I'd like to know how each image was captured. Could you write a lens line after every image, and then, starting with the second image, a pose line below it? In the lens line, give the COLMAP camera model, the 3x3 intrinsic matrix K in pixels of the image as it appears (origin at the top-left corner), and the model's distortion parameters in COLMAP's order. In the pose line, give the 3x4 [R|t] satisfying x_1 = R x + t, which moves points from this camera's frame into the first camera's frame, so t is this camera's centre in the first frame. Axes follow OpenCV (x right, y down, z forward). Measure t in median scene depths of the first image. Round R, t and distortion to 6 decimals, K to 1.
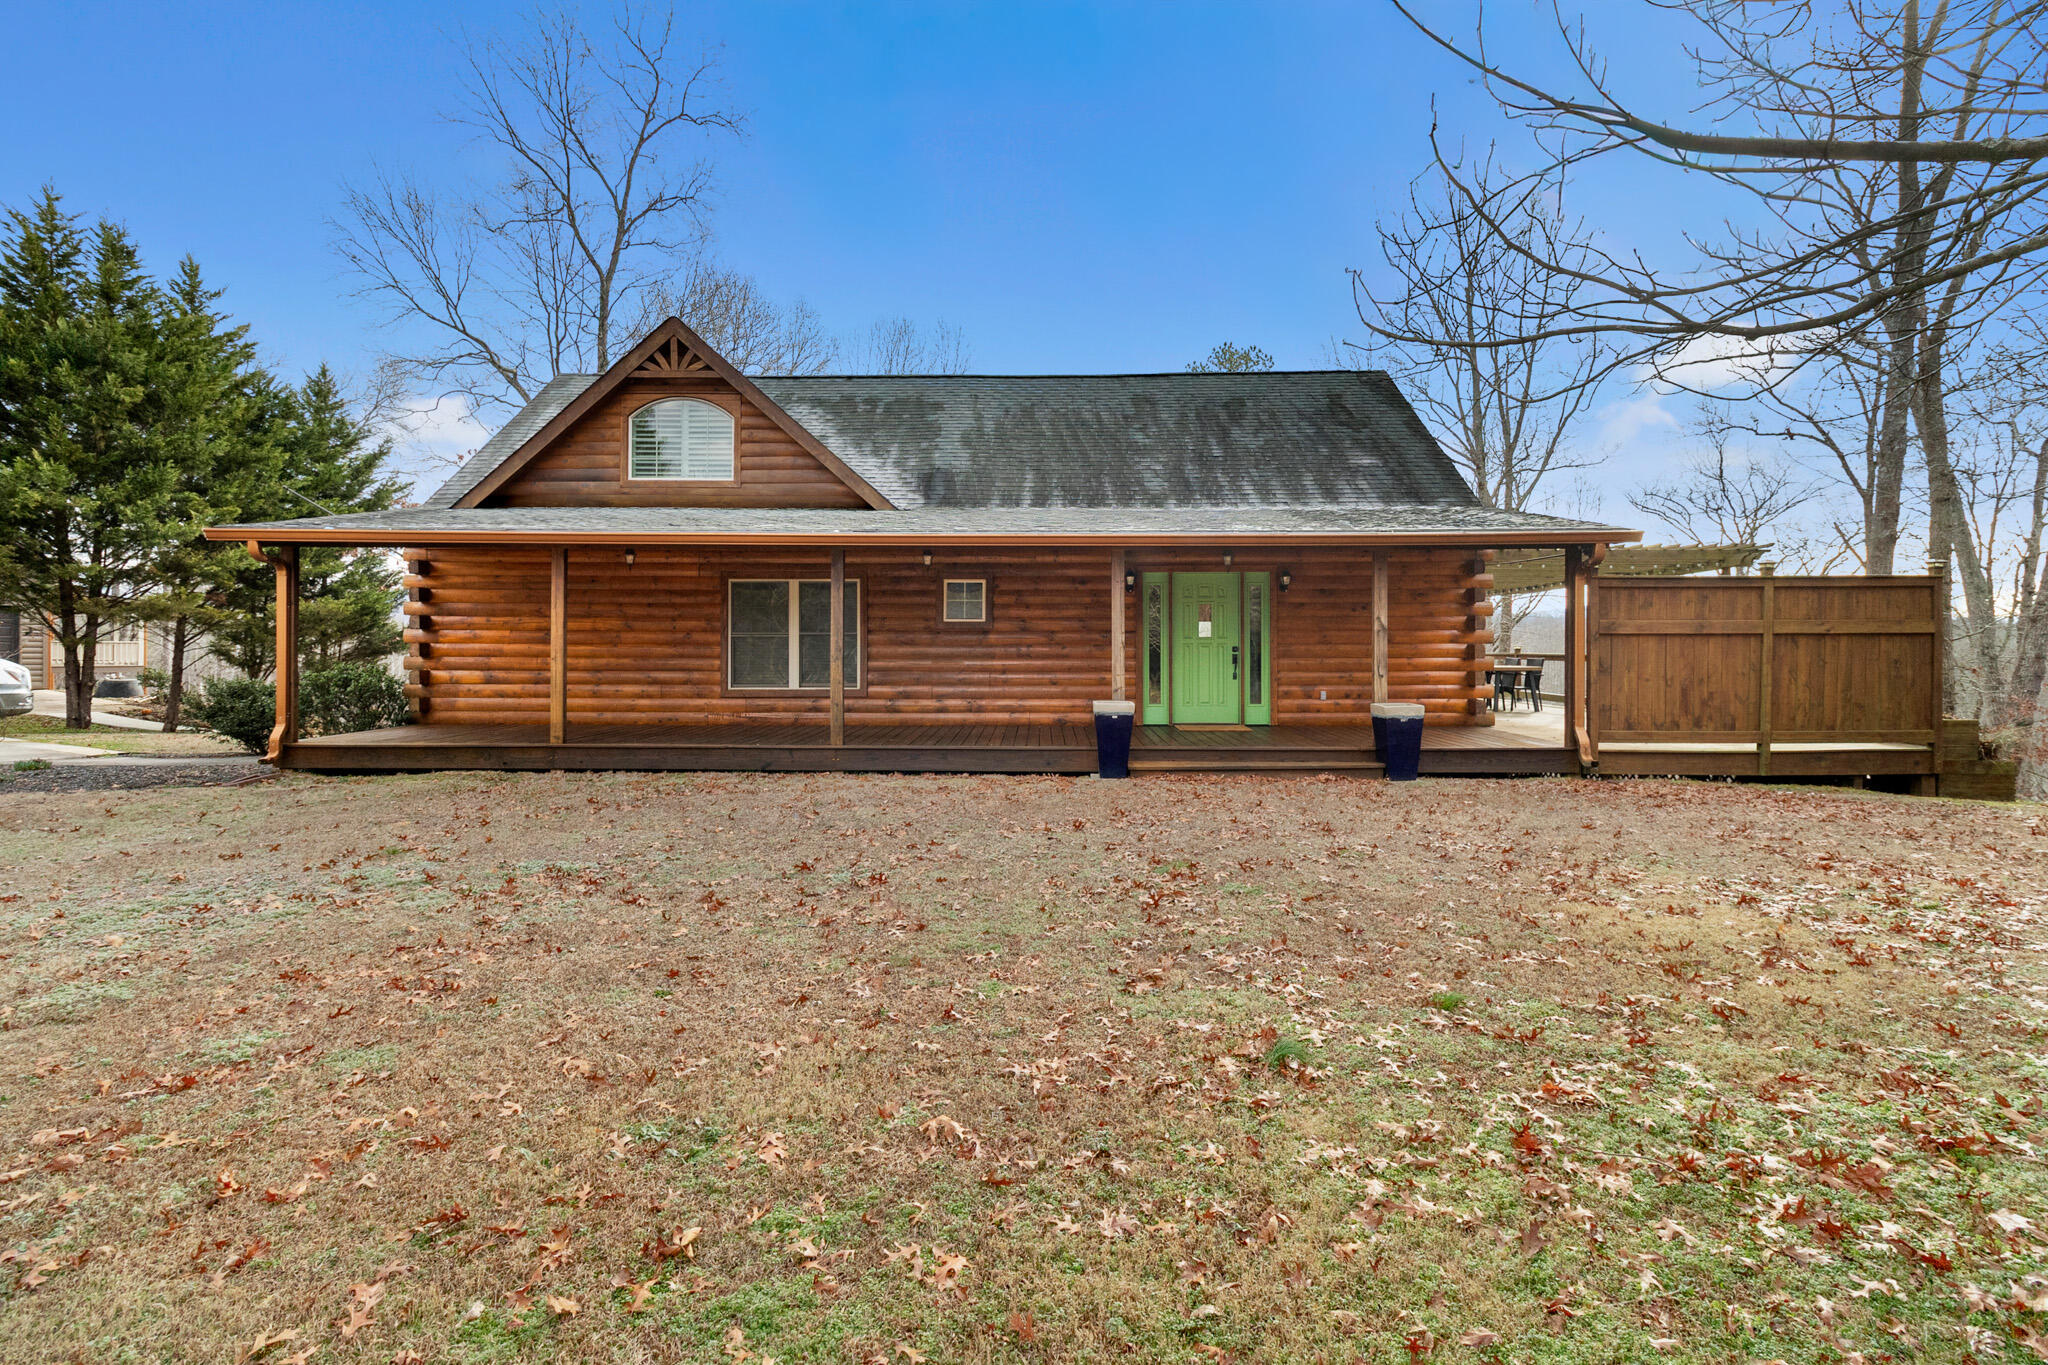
lens RADIAL K [[939.4, 0, 1039.9], [0, 939.4, 674.3], [0, 0, 1]] dist [0.008410, 0.000341]
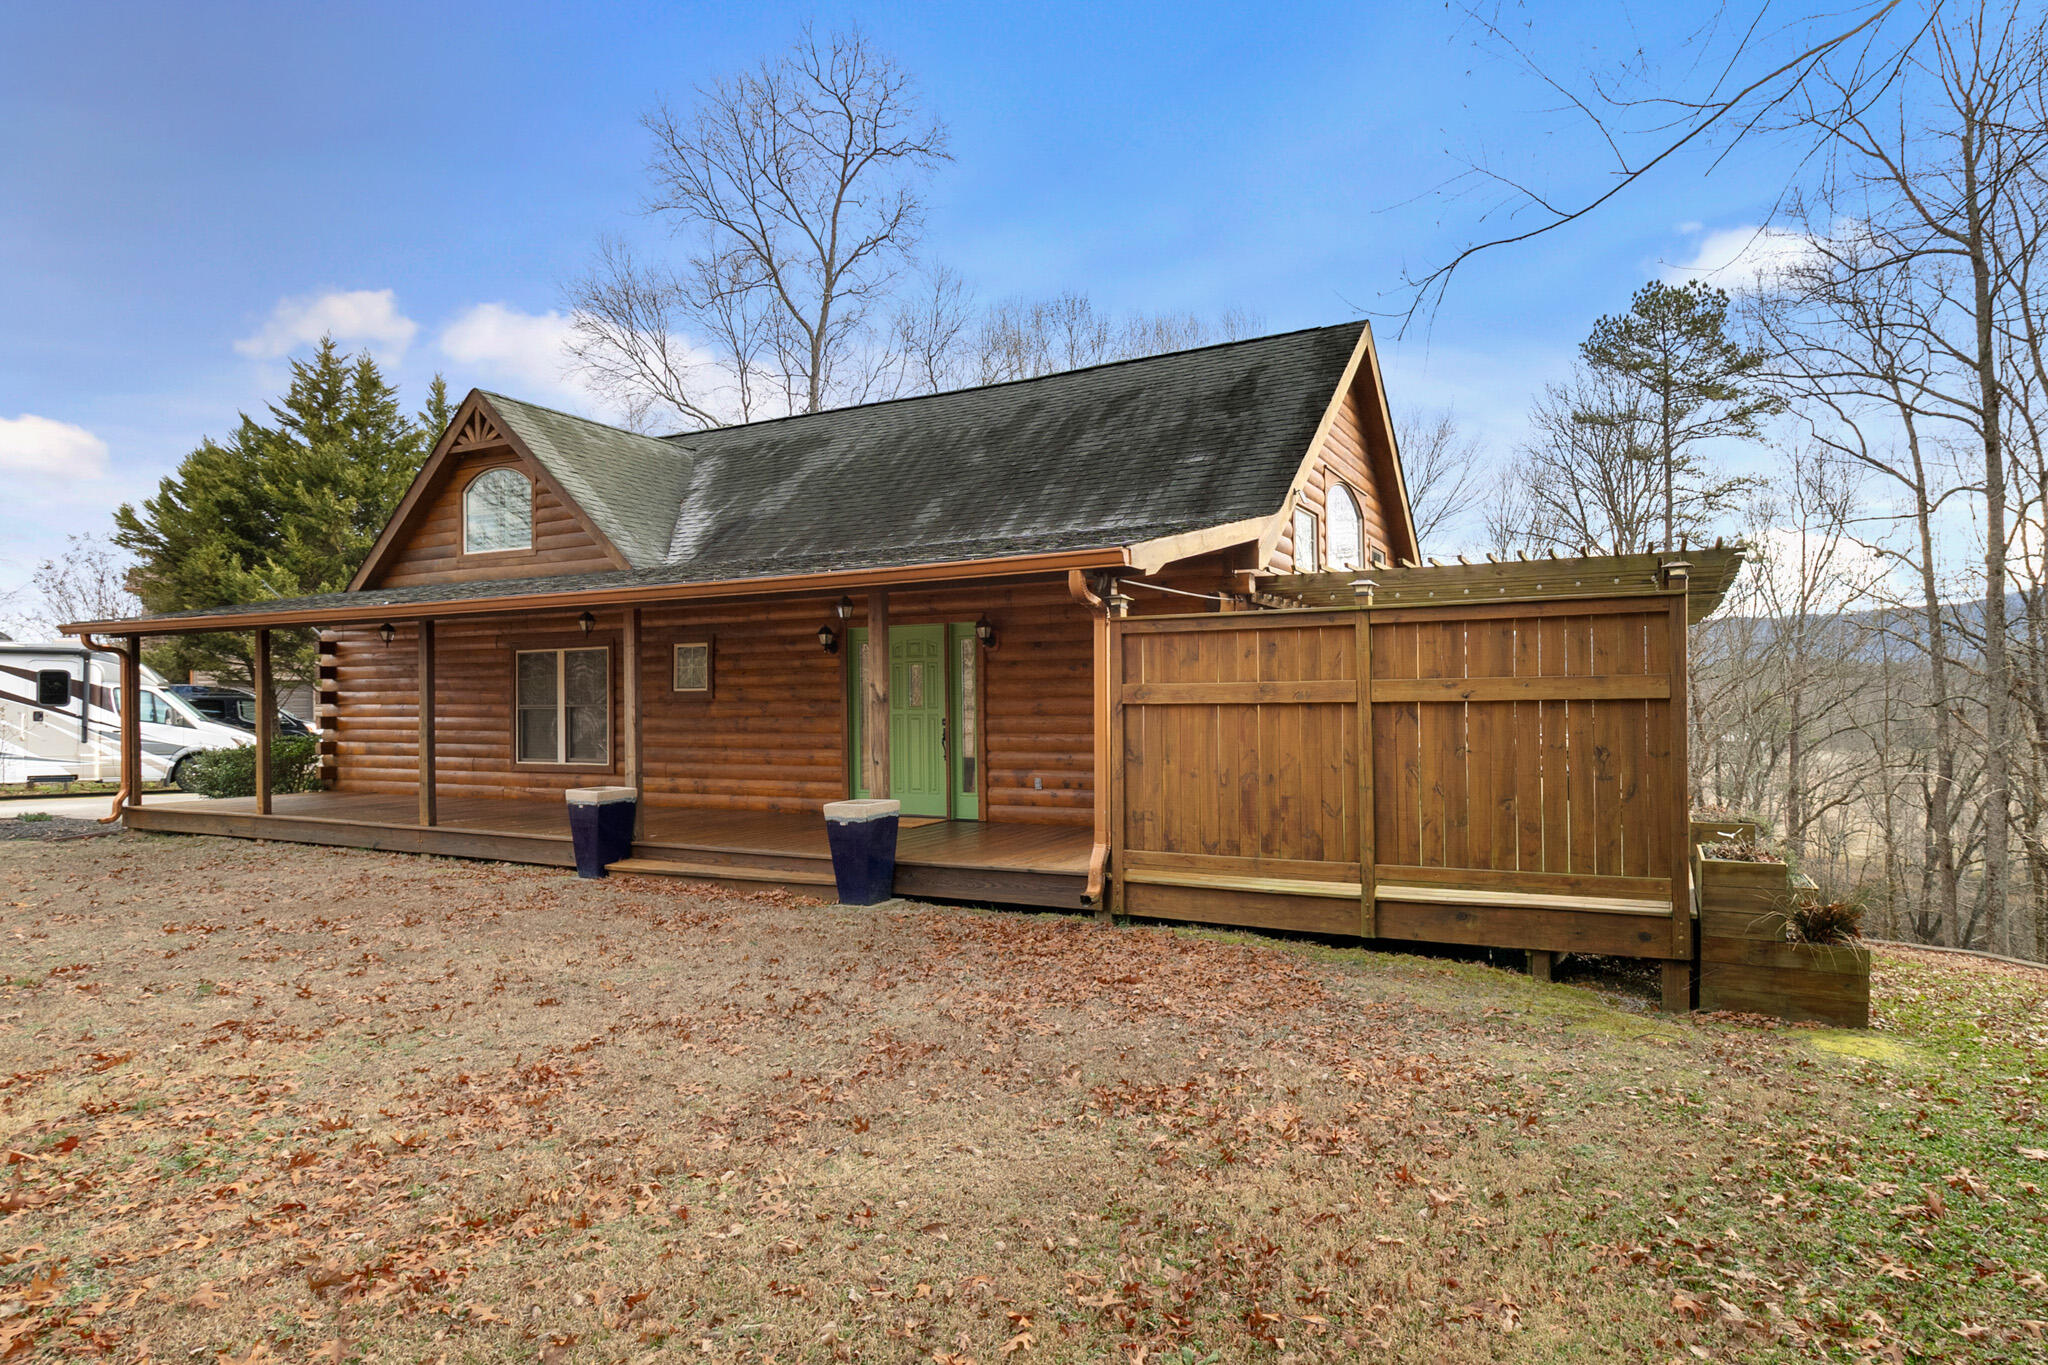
lens RADIAL K [[1097.0, 0, 1105.1], [0, 1097.0, 737.9], [0, 0, 1]] dist [0.015636, 0.000952]
pose [[0.902167, 0.005932, -0.431347, 0.717332], [-0.005189, 0.999982, 0.002900, -0.016705], [0.431356, -0.000378, 0.902182, 0.232366]]
